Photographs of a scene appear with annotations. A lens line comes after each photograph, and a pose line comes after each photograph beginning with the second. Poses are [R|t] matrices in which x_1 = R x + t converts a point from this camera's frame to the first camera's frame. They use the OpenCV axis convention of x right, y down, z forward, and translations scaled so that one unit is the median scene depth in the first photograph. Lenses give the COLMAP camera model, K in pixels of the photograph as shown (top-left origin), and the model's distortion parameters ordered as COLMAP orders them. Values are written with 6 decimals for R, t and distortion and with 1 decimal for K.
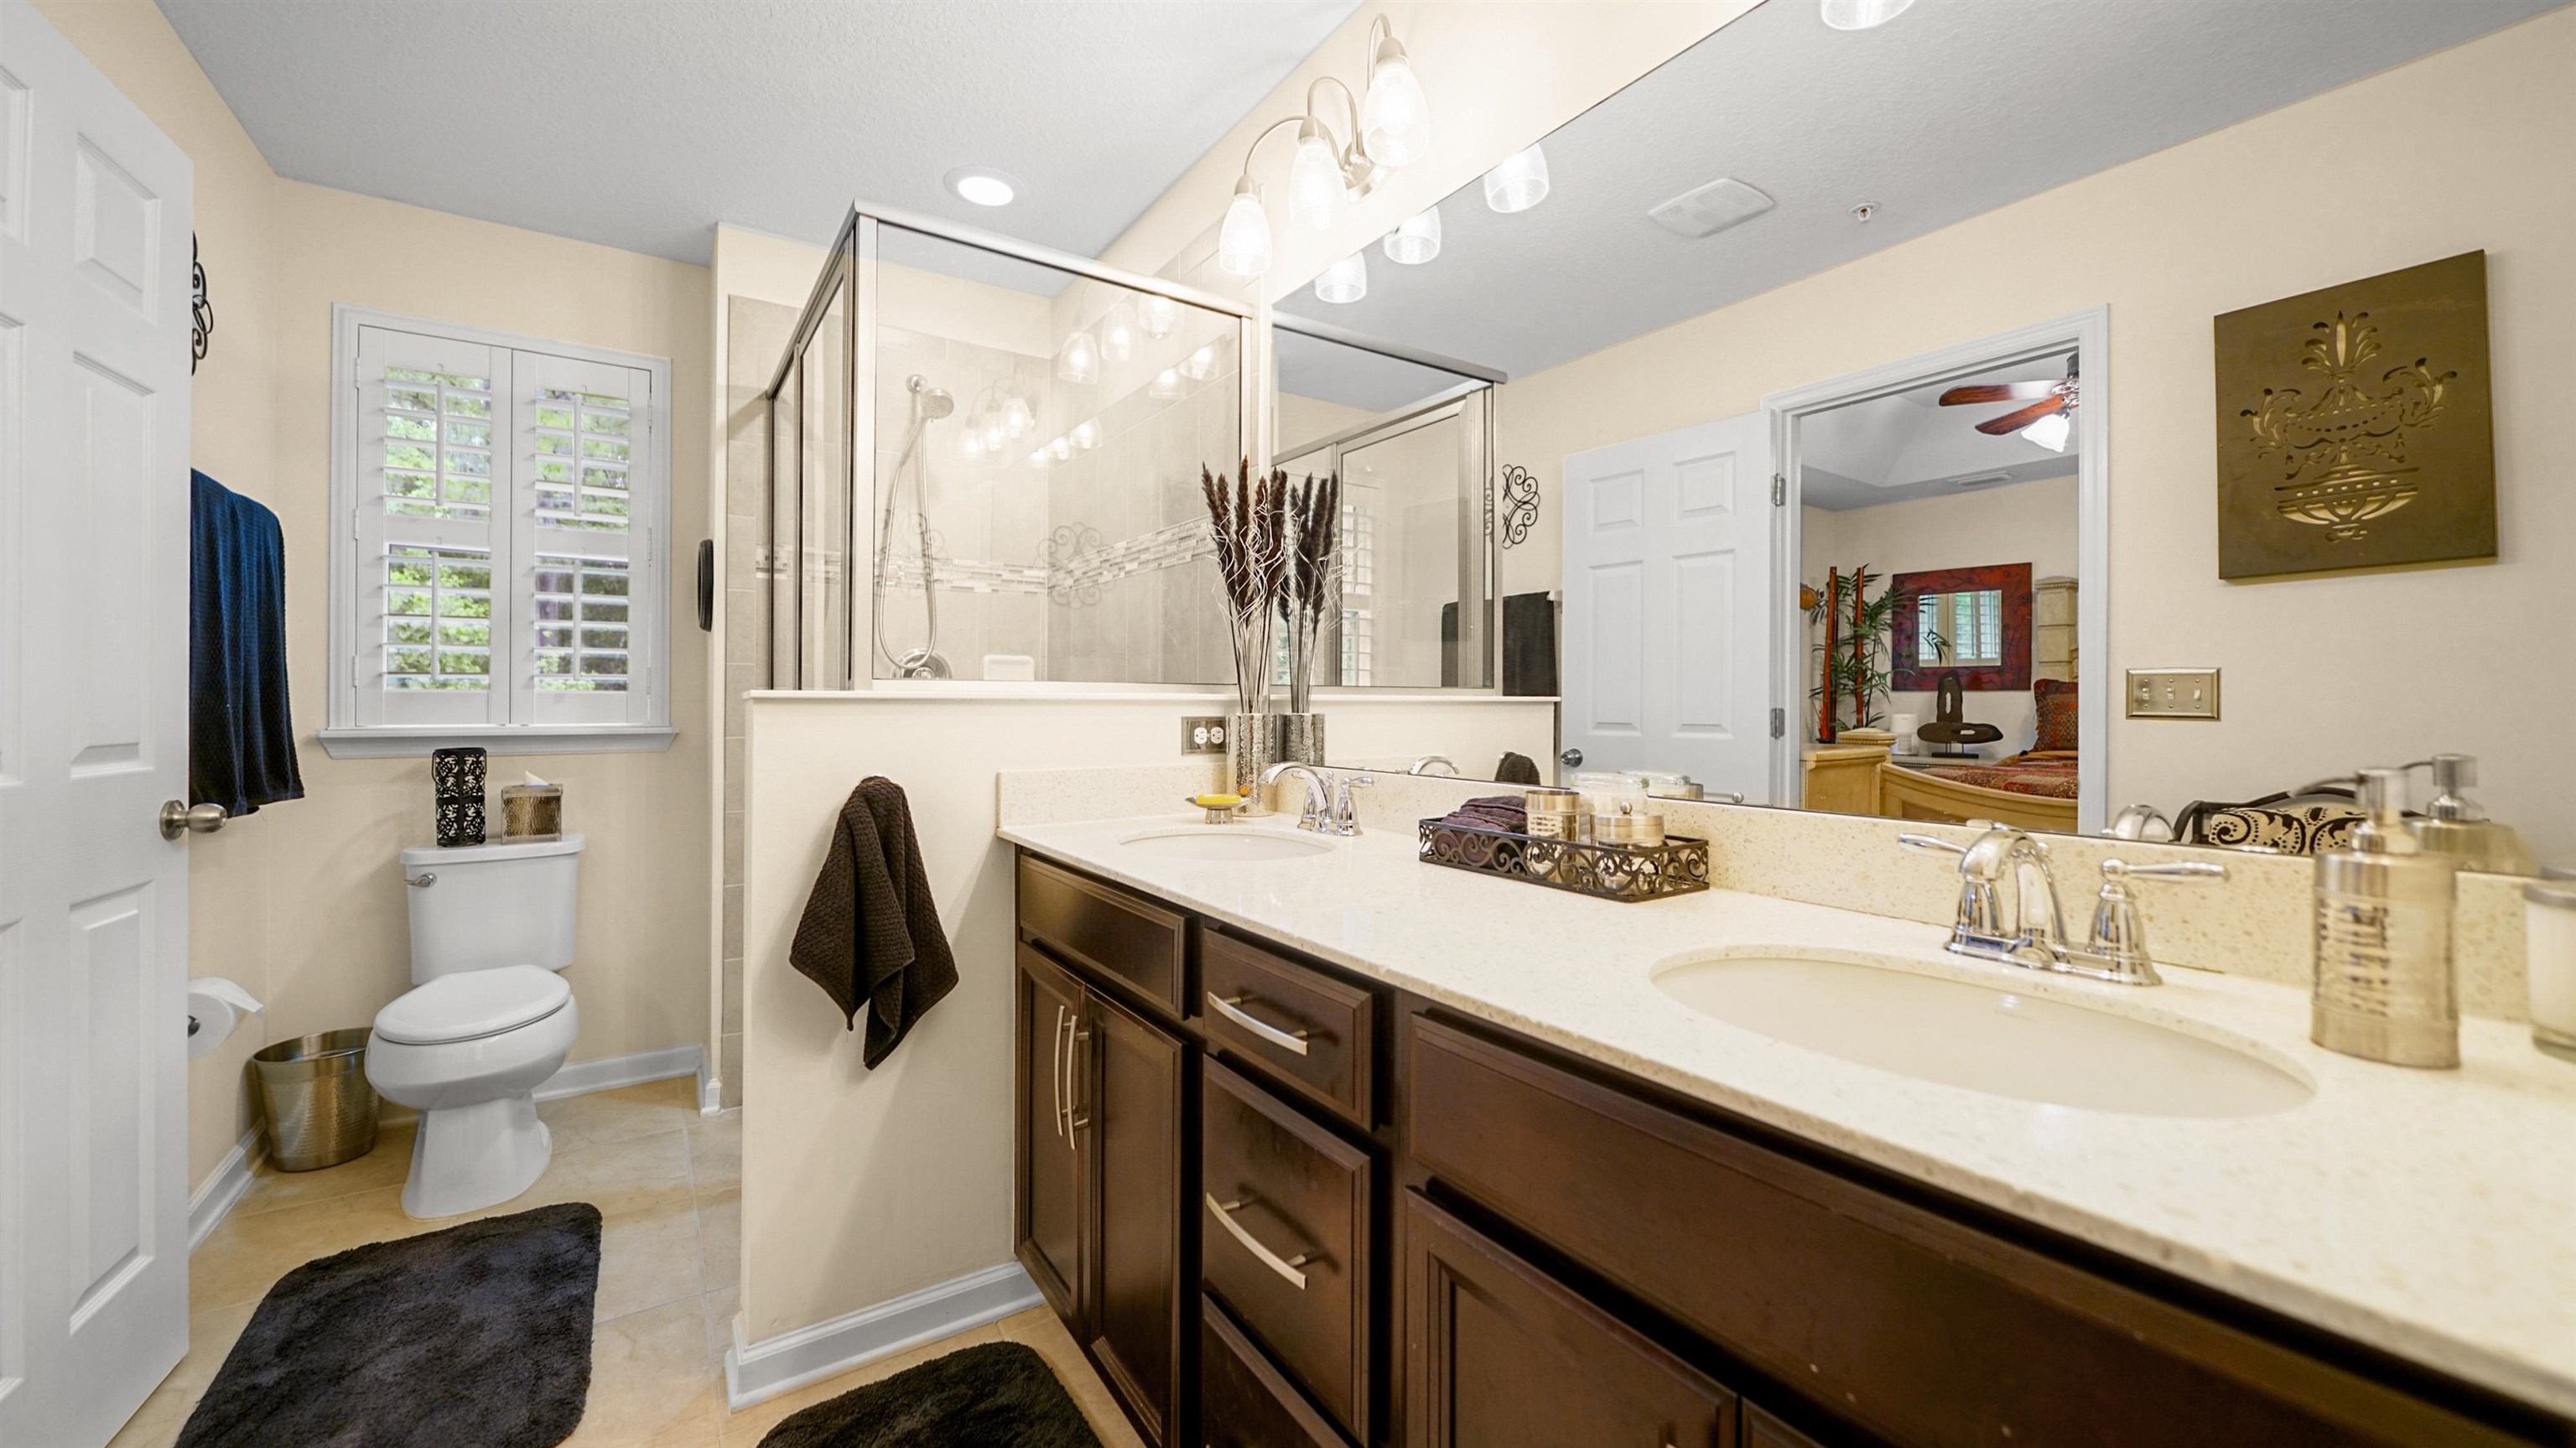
lens RADIAL K [[919.9, 0, 1279.9], [0, 919.9, 748.8], [0, 0, 1]] dist [-0.000977, 0.000084]
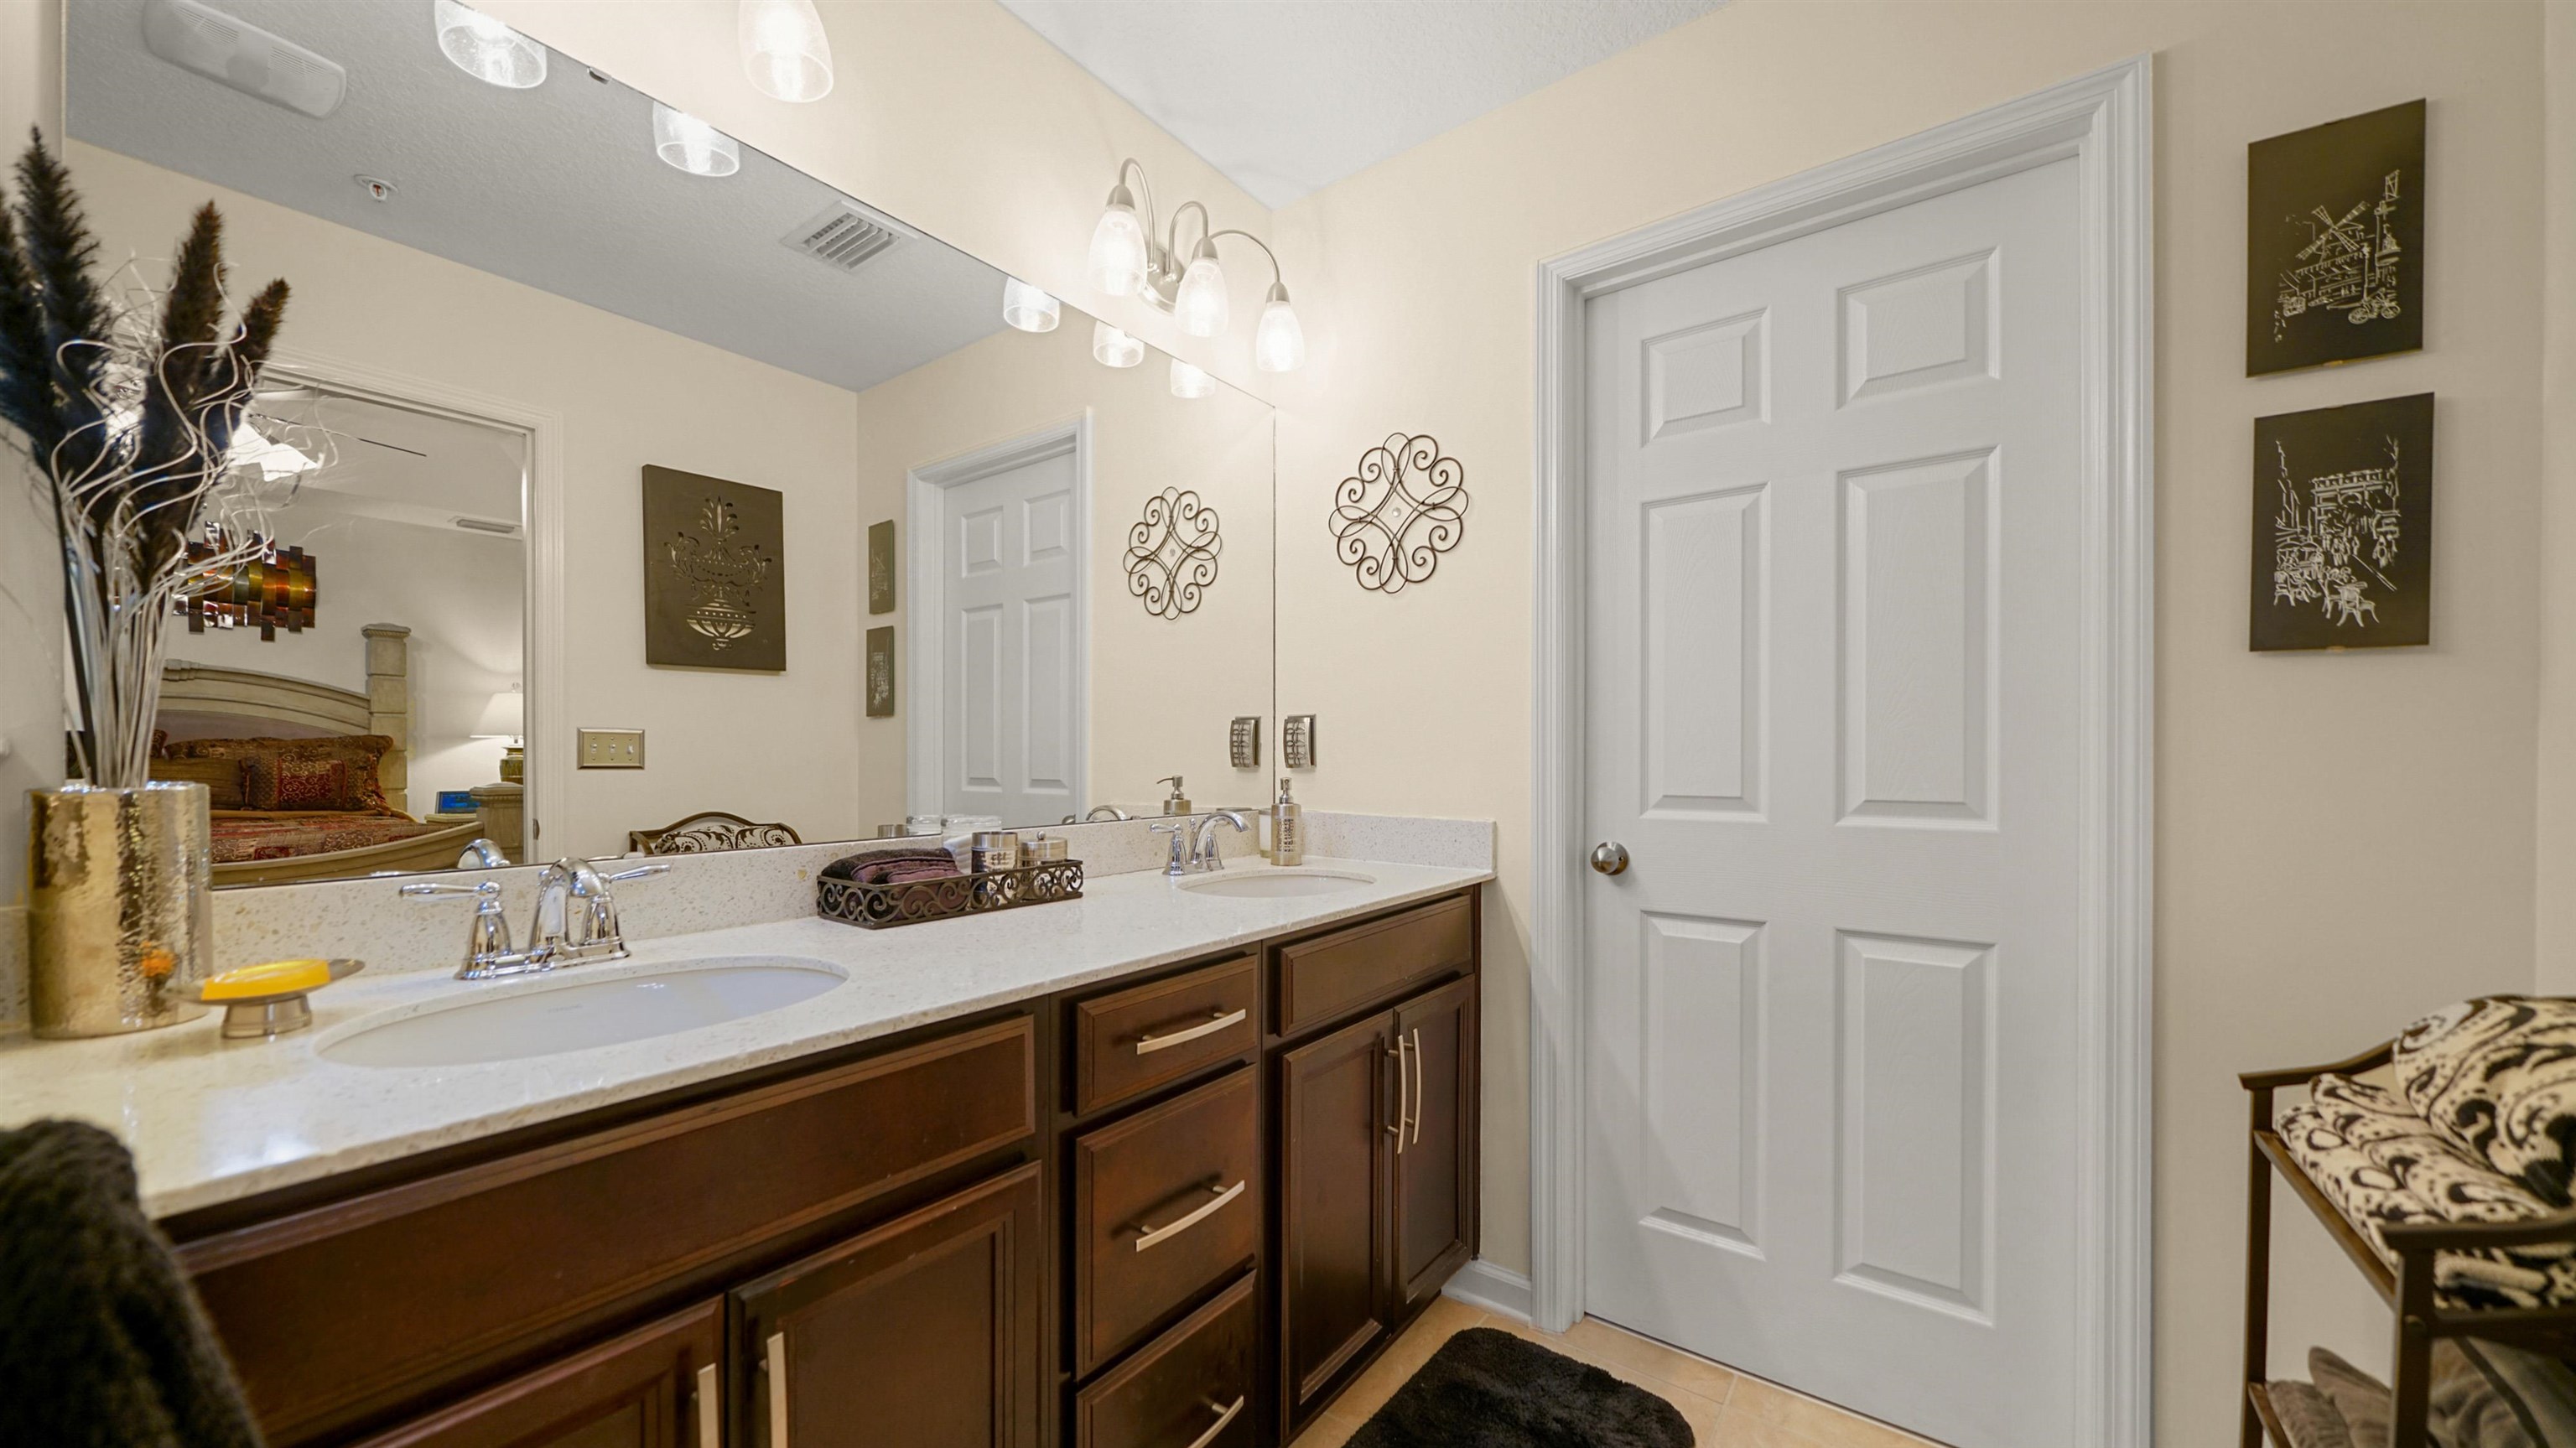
lens RADIAL K [[919.9, 0, 1279.9], [0, 919.9, 748.8], [0, 0, 1]] dist [-0.000977, 0.000084]
pose [[-0.297605, 0.007727, 0.954658, -0.559271], [0.045764, 0.998933, 0.006181, -0.030211], [-0.953591, 0.045529, -0.297641, 0.585748]]
